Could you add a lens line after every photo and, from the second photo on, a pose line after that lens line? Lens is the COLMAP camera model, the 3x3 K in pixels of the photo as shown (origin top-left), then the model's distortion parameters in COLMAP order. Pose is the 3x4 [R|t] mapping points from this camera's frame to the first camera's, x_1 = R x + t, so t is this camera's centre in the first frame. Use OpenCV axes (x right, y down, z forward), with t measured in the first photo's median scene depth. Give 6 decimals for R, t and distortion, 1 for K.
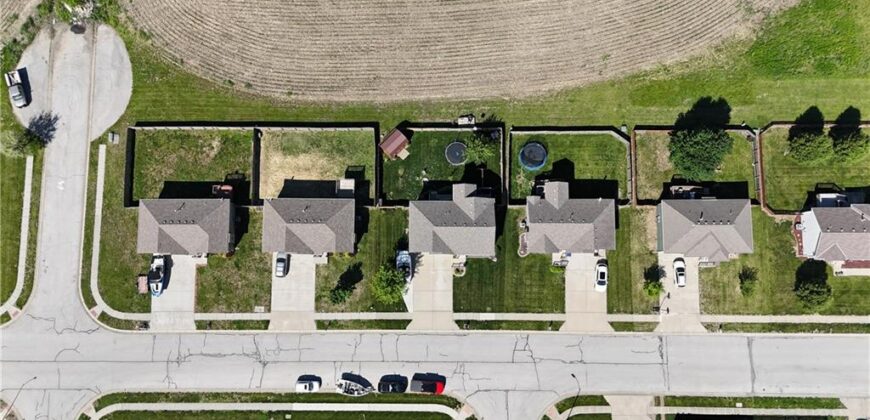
lens RADIAL K [[641.3, 0, 435.1], [0, 641.3, 208.5], [0, 0, 1]] dist [0.066437, -0.061908]
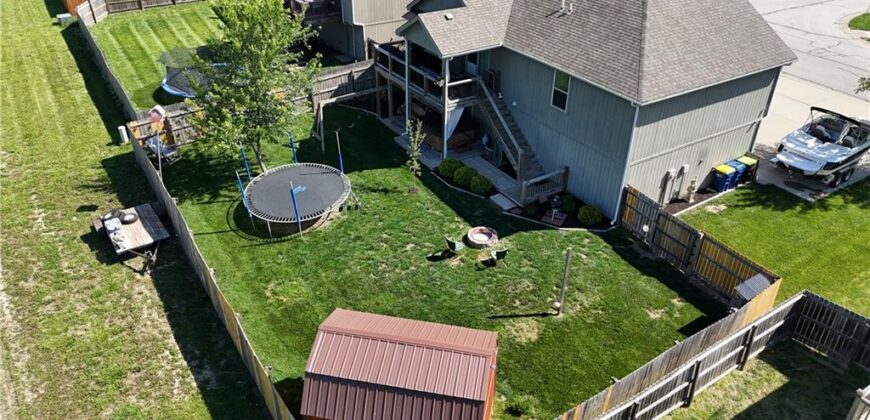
lens RADIAL K [[641.3, 0, 435.5], [0, 641.3, 212.7], [0, 0, 1]] dist [0.066437, -0.061908]
pose [[-0.545771, -0.431146, 0.718504, -0.154355], [0.832492, -0.181420, 0.523493, -0.165192], [-0.095351, 0.883855, 0.457939, 0.913393]]
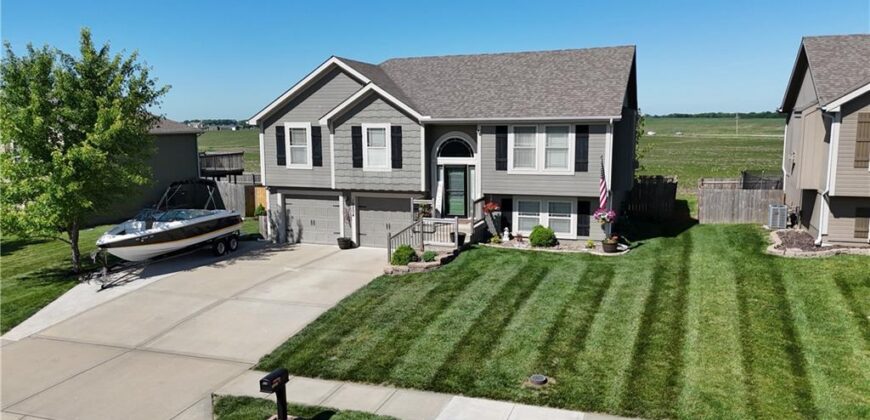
lens RADIAL K [[641.3, 0, 439.3], [0, 641.3, 210.5], [0, 0, 1]] dist [0.066437, -0.061908]
pose [[0.939651, 0.064576, -0.335985, 0.102717], [-0.341298, 0.245525, -0.907322, 0.255701], [0.023902, 0.967237, 0.252747, 0.932124]]
